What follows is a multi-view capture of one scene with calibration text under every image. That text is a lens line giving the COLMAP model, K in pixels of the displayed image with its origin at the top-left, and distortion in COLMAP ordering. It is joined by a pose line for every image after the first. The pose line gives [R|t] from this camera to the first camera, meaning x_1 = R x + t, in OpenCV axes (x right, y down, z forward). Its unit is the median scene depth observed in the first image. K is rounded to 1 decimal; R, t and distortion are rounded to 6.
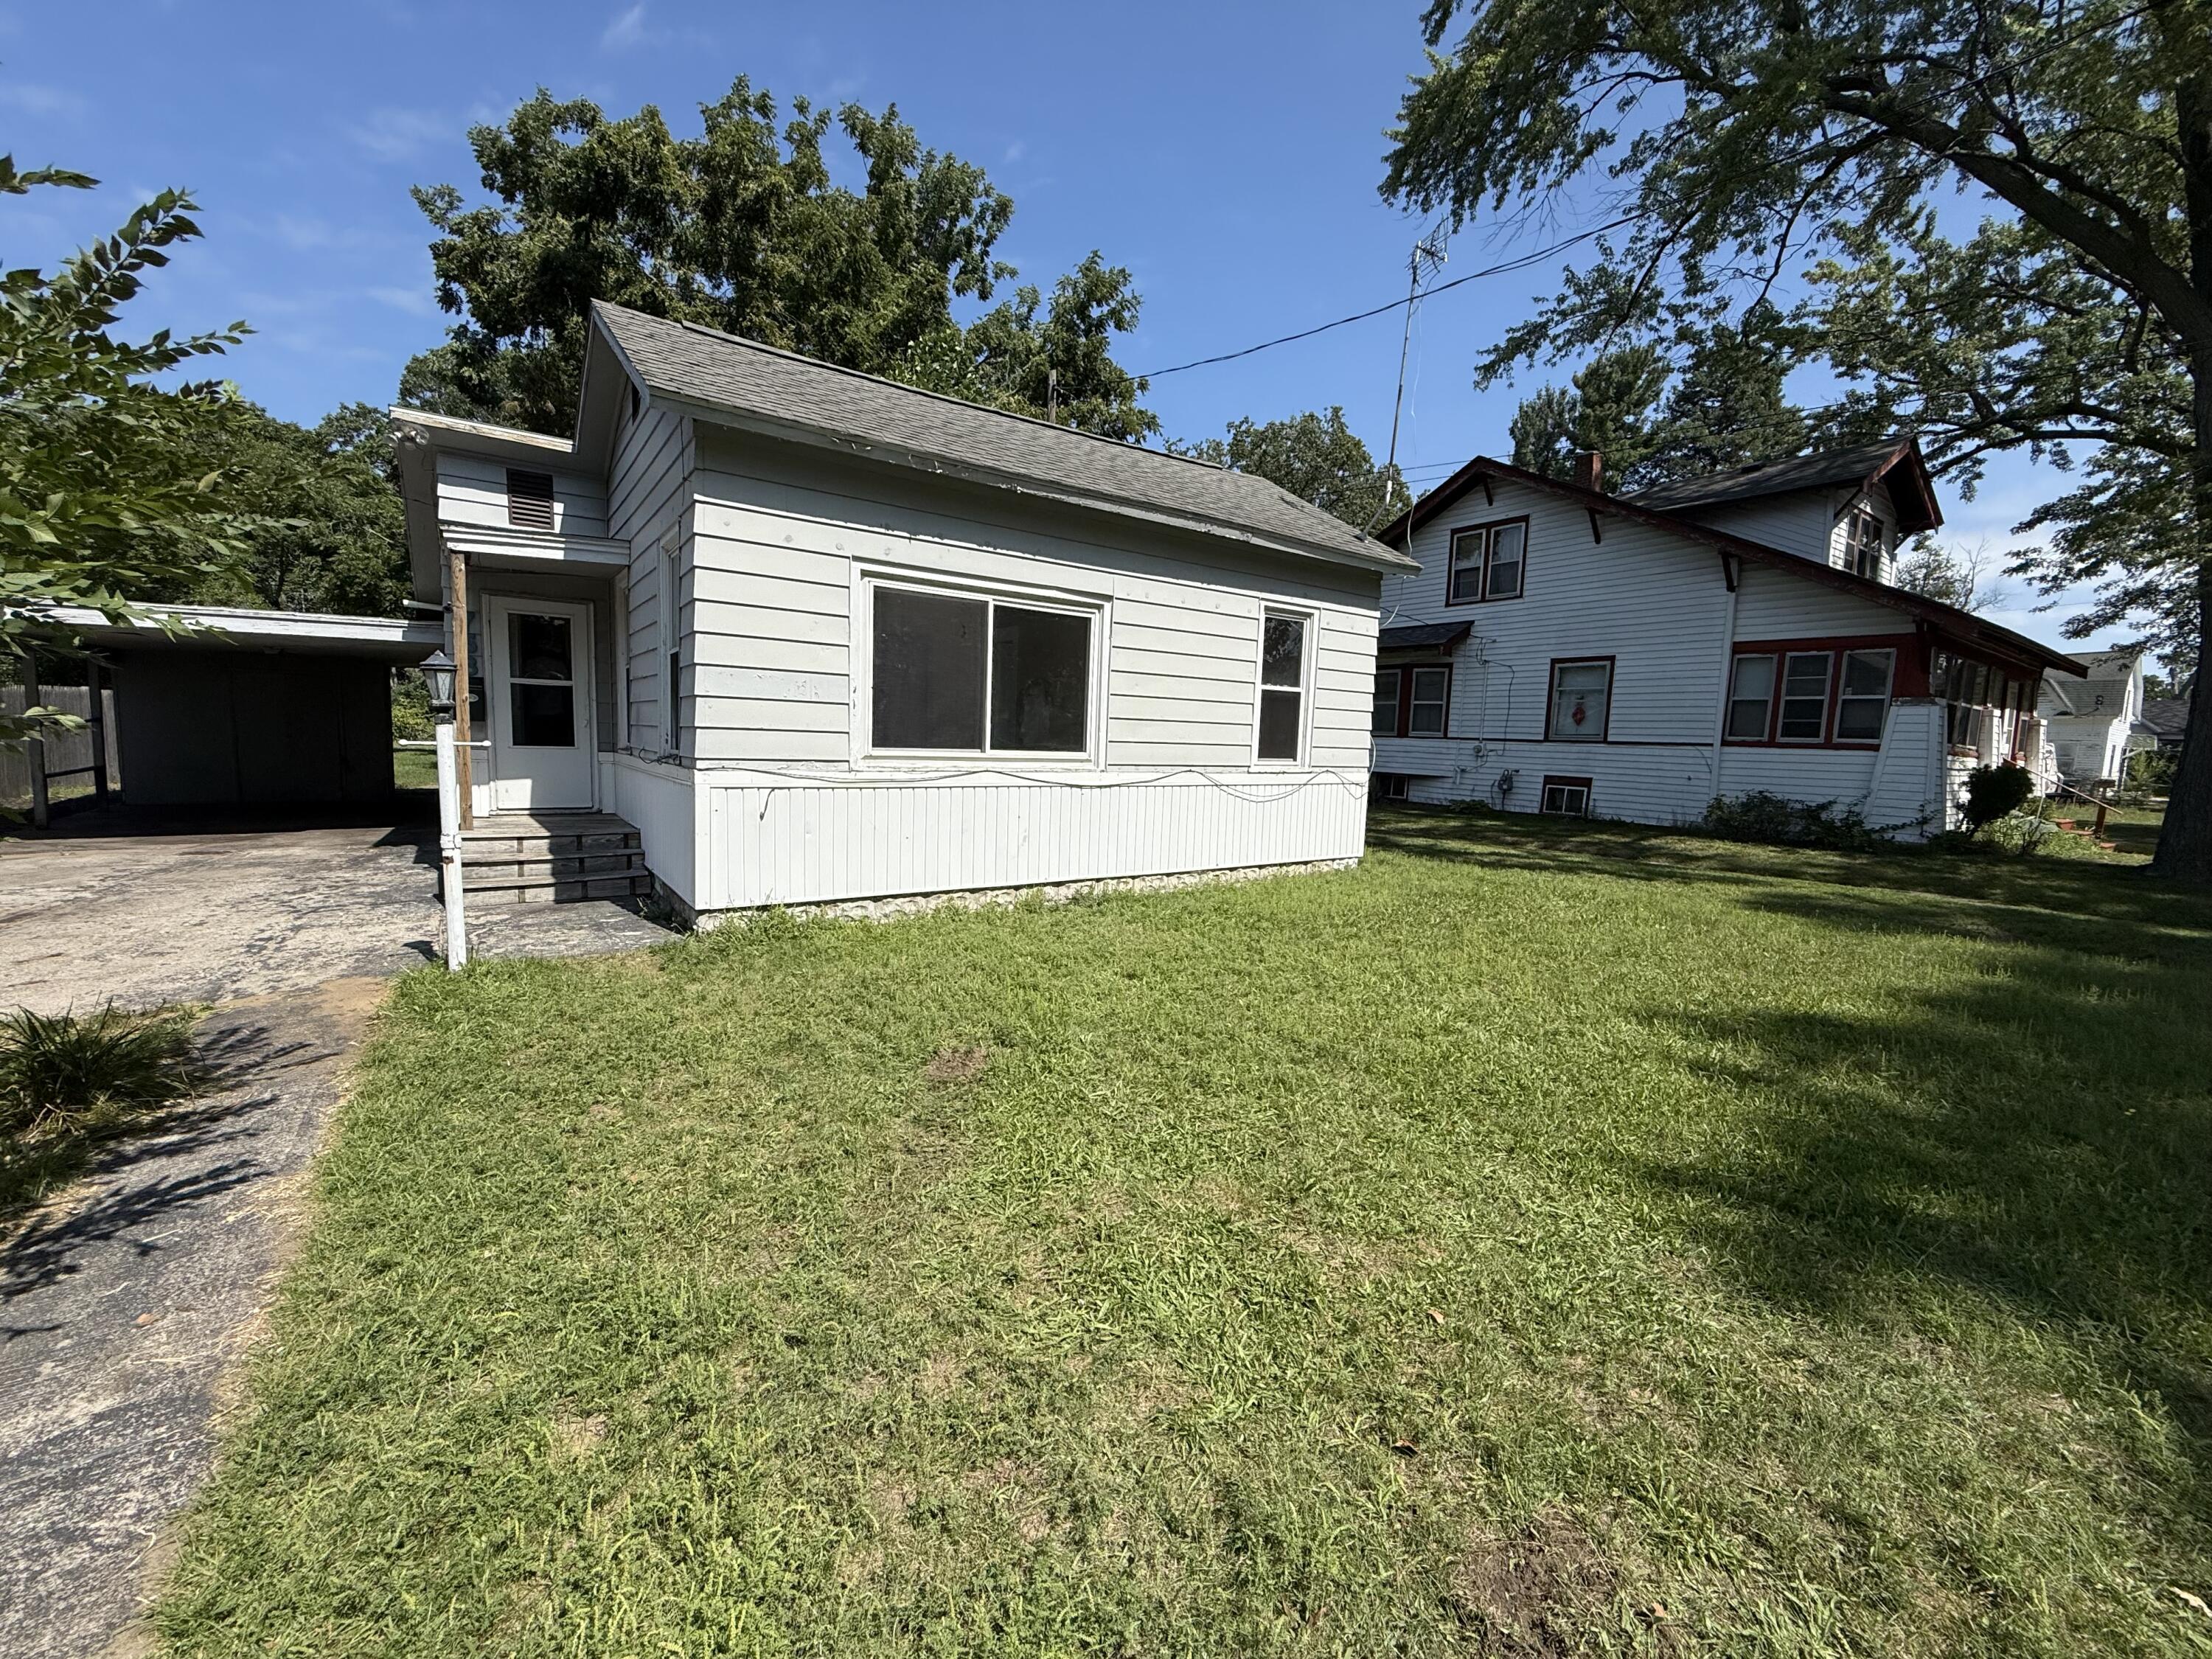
lens RADIAL K [[886.7, 0, 1102.1], [0, 886.7, 832.2], [0, 0, 1]] dist [-0.000749, -0.001374]
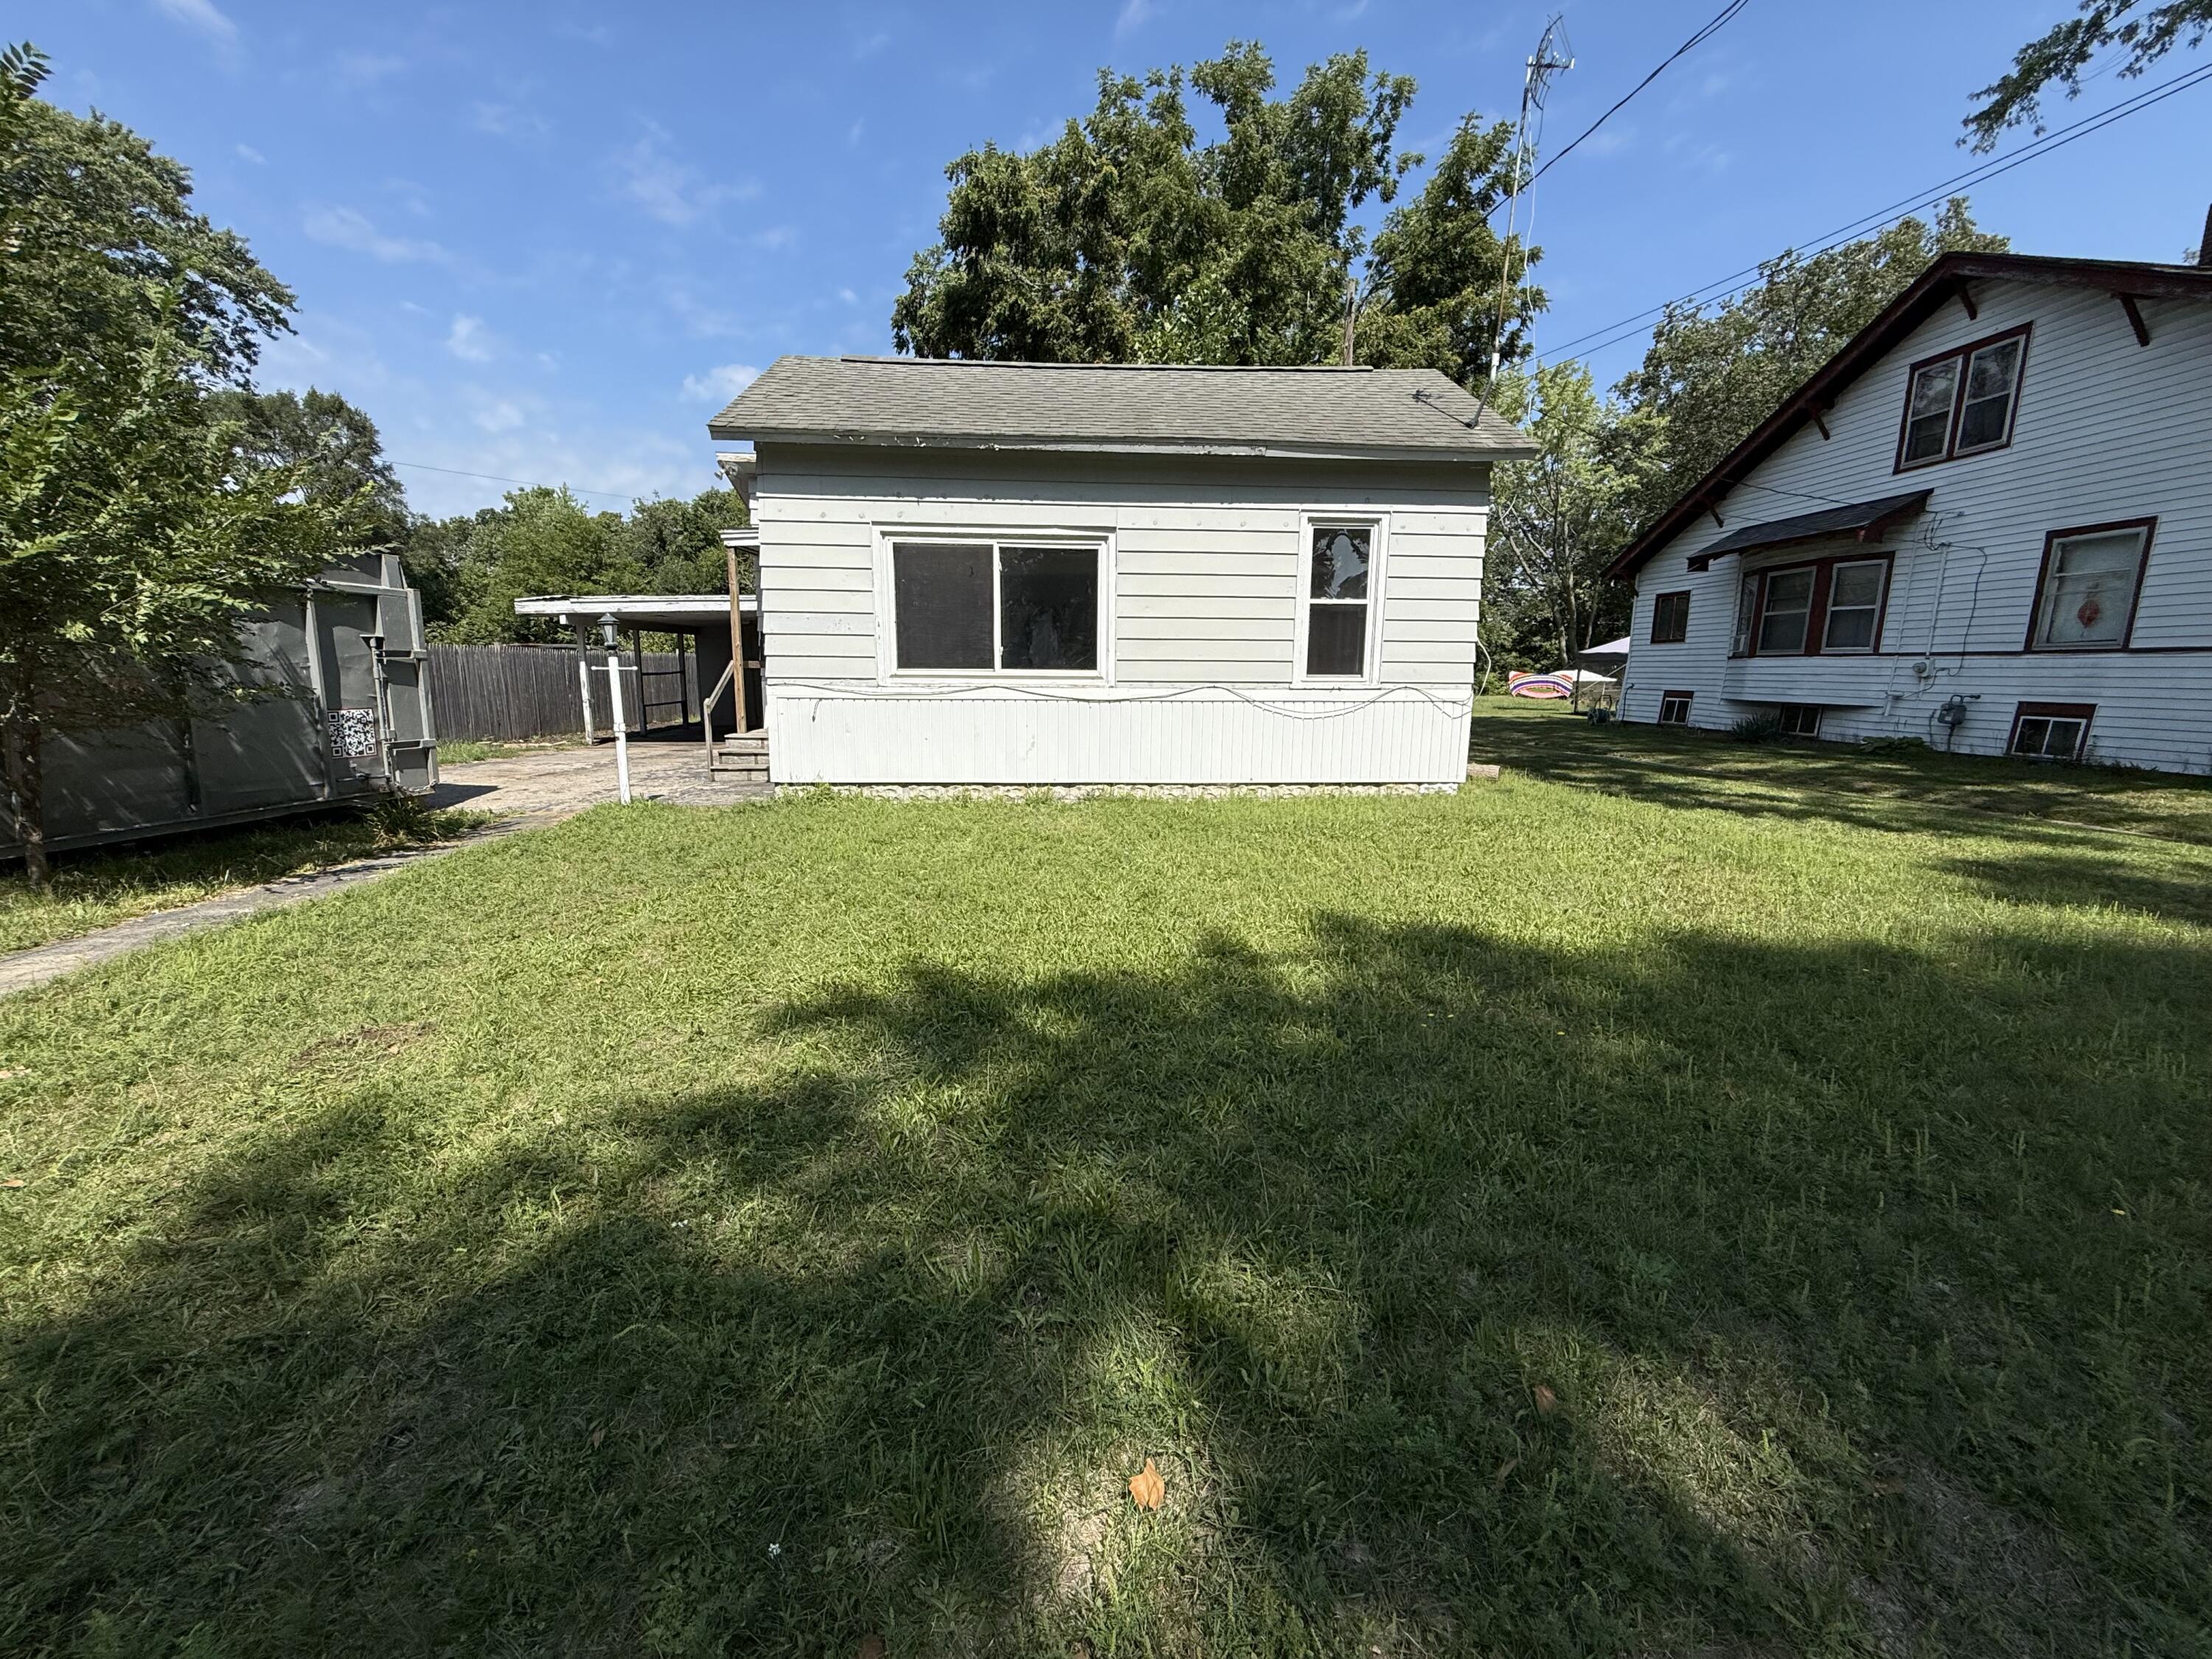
lens RADIAL K [[886.7, 0, 1092.0], [0, 886.7, 838.5], [0, 0, 1]] dist [-0.000749, -0.001374]
pose [[0.848014, 0.072789, -0.524951, 0.509369], [-0.036153, 0.996161, 0.079724, 0.029534], [0.528739, -0.048629, 0.847390, 0.021174]]
